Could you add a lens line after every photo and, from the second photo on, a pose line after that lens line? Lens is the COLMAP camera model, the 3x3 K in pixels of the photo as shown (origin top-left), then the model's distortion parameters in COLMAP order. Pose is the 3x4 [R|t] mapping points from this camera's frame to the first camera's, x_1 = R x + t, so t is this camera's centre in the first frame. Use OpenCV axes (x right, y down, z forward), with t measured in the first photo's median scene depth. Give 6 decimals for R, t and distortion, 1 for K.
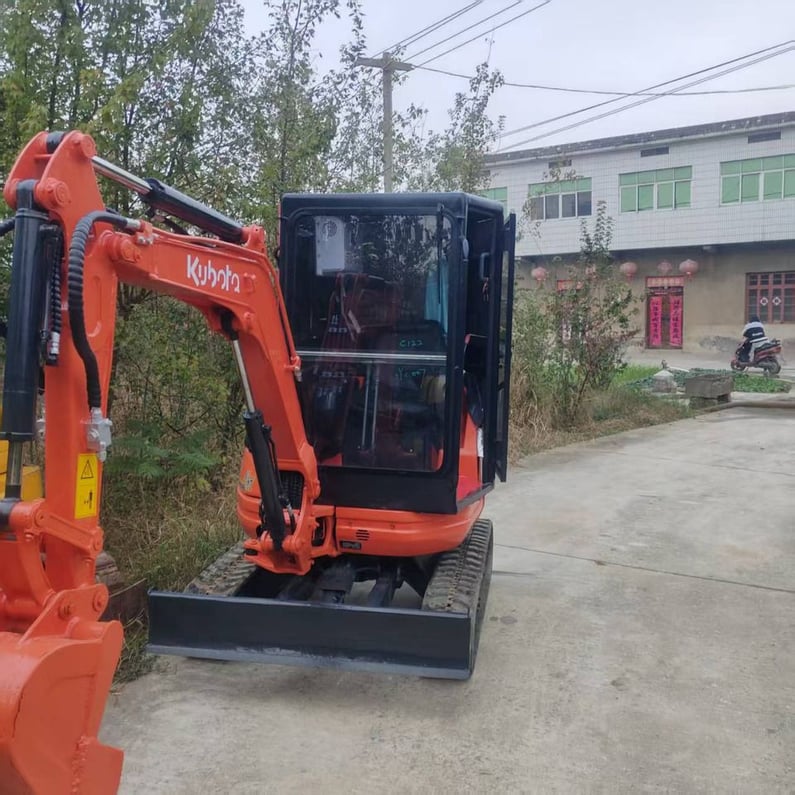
lens RADIAL K [[811.3, 0, 405.6], [0, 811.3, 397.0], [0, 0, 1]] dist [0.012181, 0.000000]
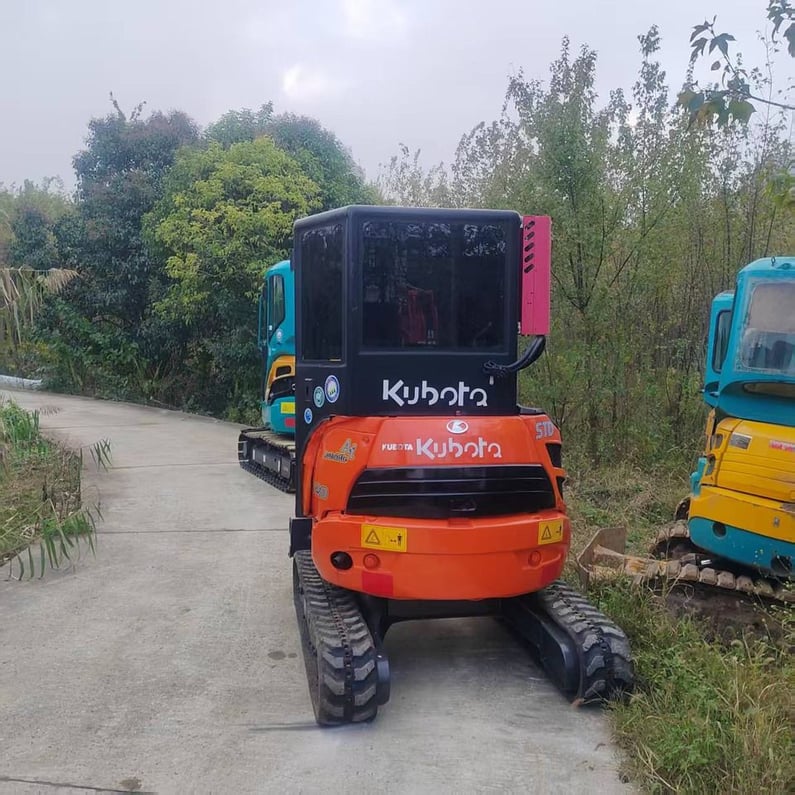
lens RADIAL K [[811.3, 0, 390.6], [0, 811.3, 393.6], [0, 0, 1]] dist [0.012181, 0.000000]
pose [[-0.942952, 0.003331, -0.332913, 0.328753], [-0.053776, 0.985295, 0.162177, -0.193950], [0.328558, 0.170828, -0.928907, 1.947787]]
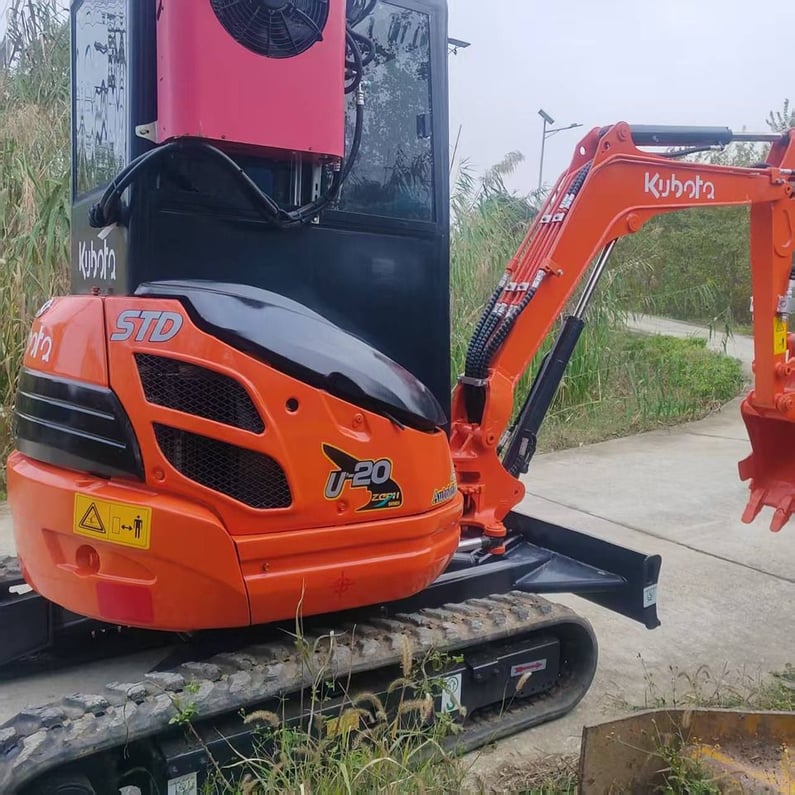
lens RADIAL K [[811.3, 0, 395.8], [0, 811.3, 396.8], [0, 0, 1]] dist [0.012181, 0.000000]
pose [[-0.689111, -0.113520, 0.715709, -0.564446], [0.041231, 0.979911, 0.195124, -0.062429], [-0.723482, 0.163971, -0.670587, 1.386184]]
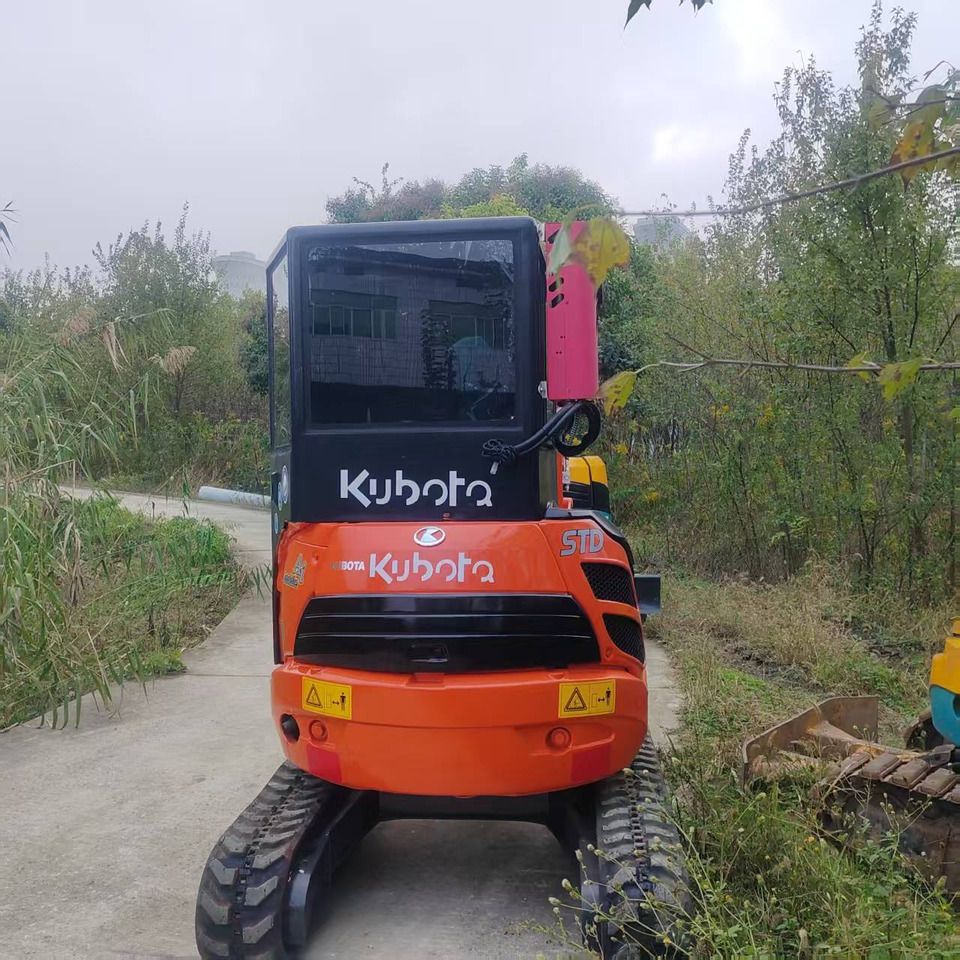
lens RADIAL K [[979.6, 0, 475.3], [0, 979.6, 477.6], [0, 0, 1]] dist [0.012181, 0.000000]
pose [[-0.998066, 0.008067, -0.061642, -0.010406], [-0.000208, 0.991107, 0.133067, -0.159225], [0.062168, 0.132823, -0.989188, 1.870549]]
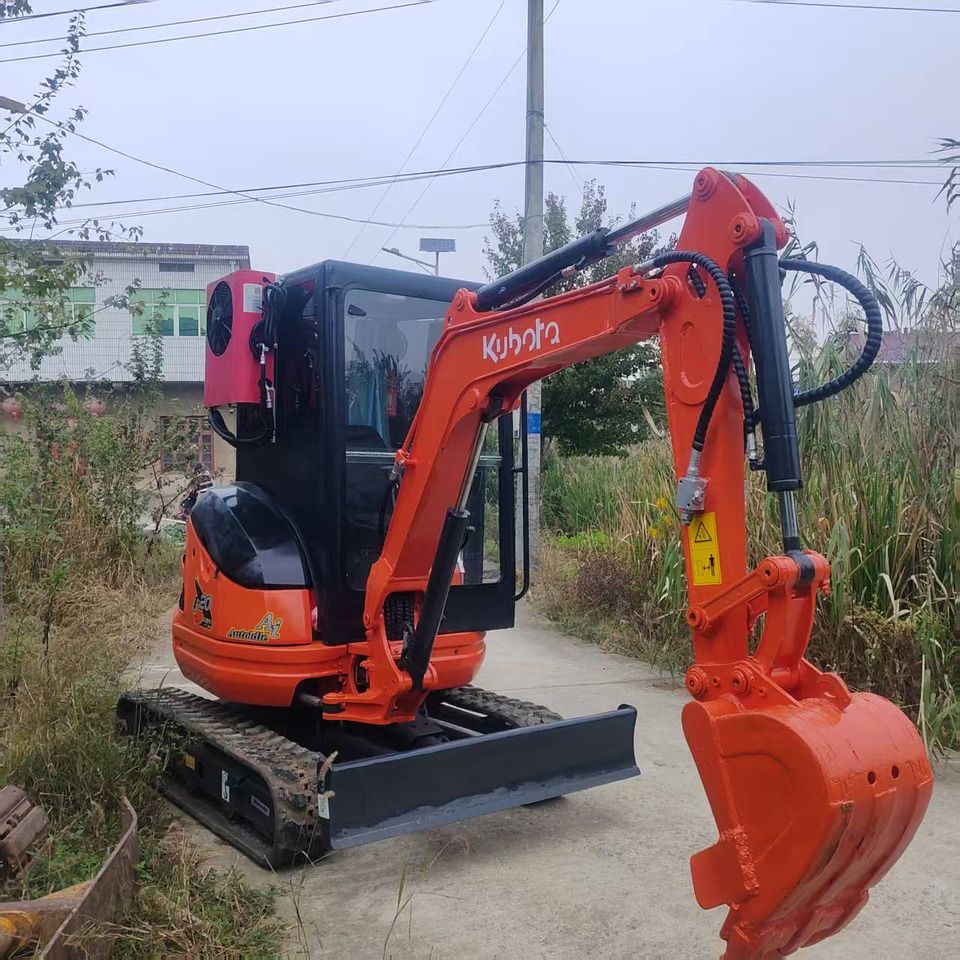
lens RADIAL K [[979.6, 0, 477.5], [0, 979.6, 480.8], [0, 0, 1]] dist [0.012181, 0.000000]
pose [[0.700585, -0.014061, 0.713431, -0.691360], [0.080210, 0.995021, -0.059155, 0.039358], [-0.709047, 0.098668, 0.698224, 0.216371]]
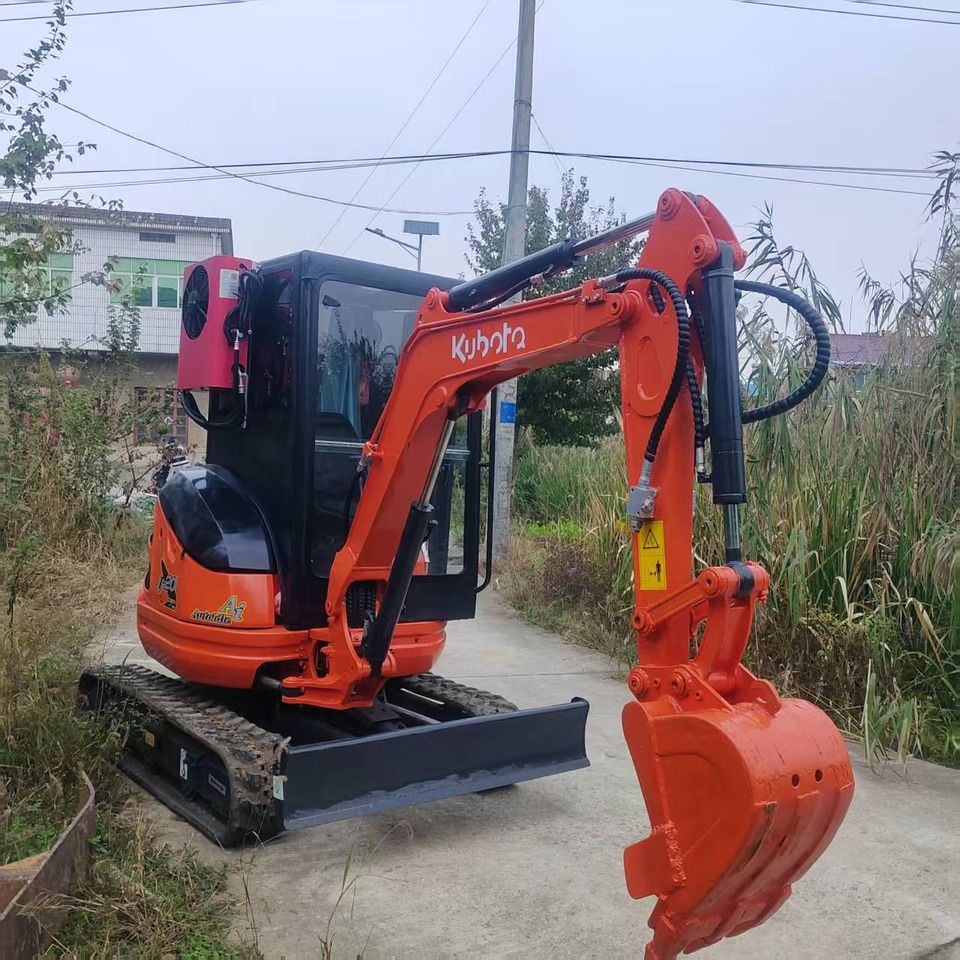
lens RADIAL K [[979.6, 0, 478.0], [0, 979.6, 477.9], [0, 0, 1]] dist [0.012181, 0.000000]
pose [[0.682278, 0.004242, 0.731080, -0.698994], [0.040612, 0.998219, -0.043693, 0.030914], [-0.729964, 0.059501, 0.680891, 0.195803]]
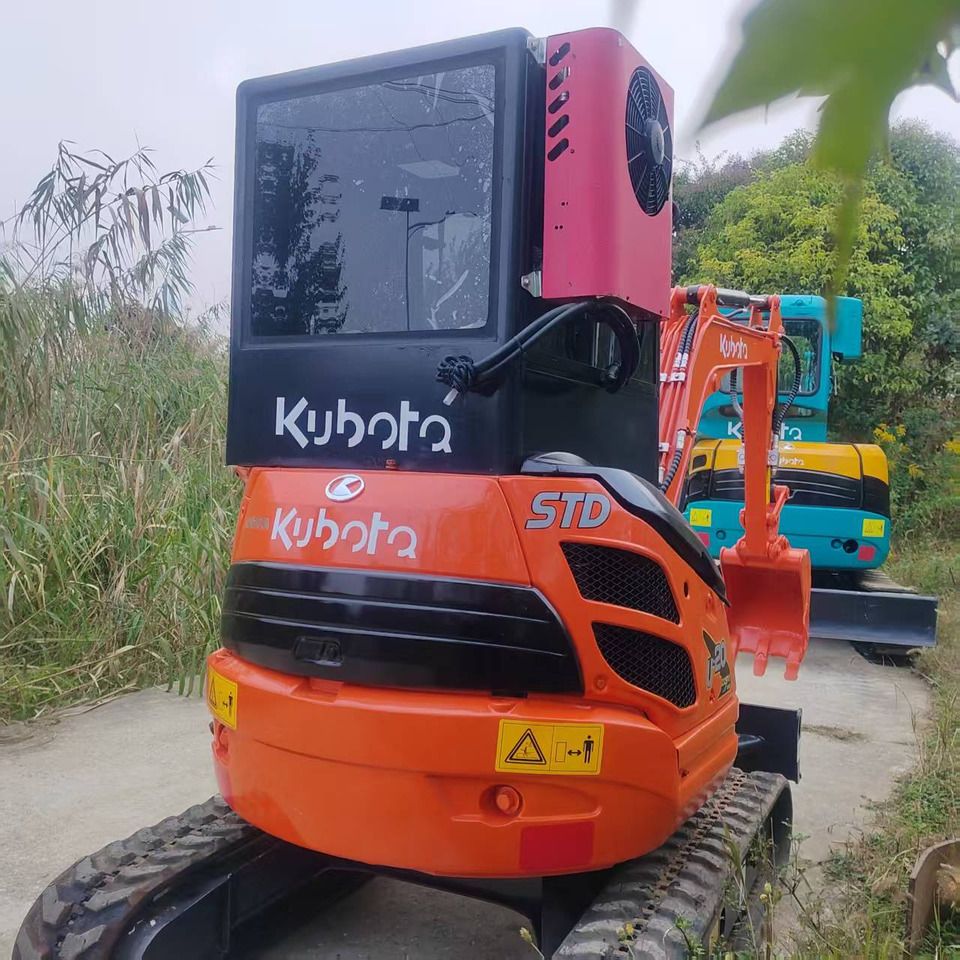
lens RADIAL K [[979.6, 0, 479.7], [0, 979.6, 484.9], [0, 0, 1]] dist [0.012181, 0.000000]
pose [[-0.957590, -0.044384, 0.284697, -0.225297], [-0.004149, 0.990087, 0.140397, -0.096081], [-0.288106, 0.133261, -0.948281, 1.632930]]
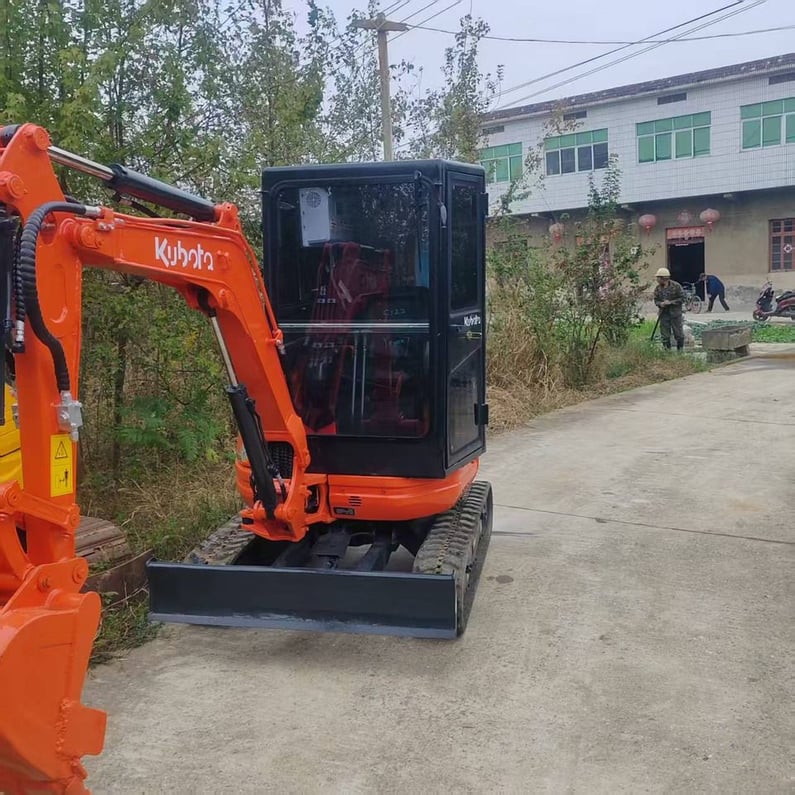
lens RADIAL K [[811.3, 0, 400.3], [0, 811.3, 397.2], [0, 0, 1]] dist [0.012181, 0.000000]
pose [[0.998616, -0.035781, -0.038541, 0.045077], [0.037511, 0.998277, 0.045125, -0.004860], [0.036860, -0.046509, 0.998238, -0.013260]]
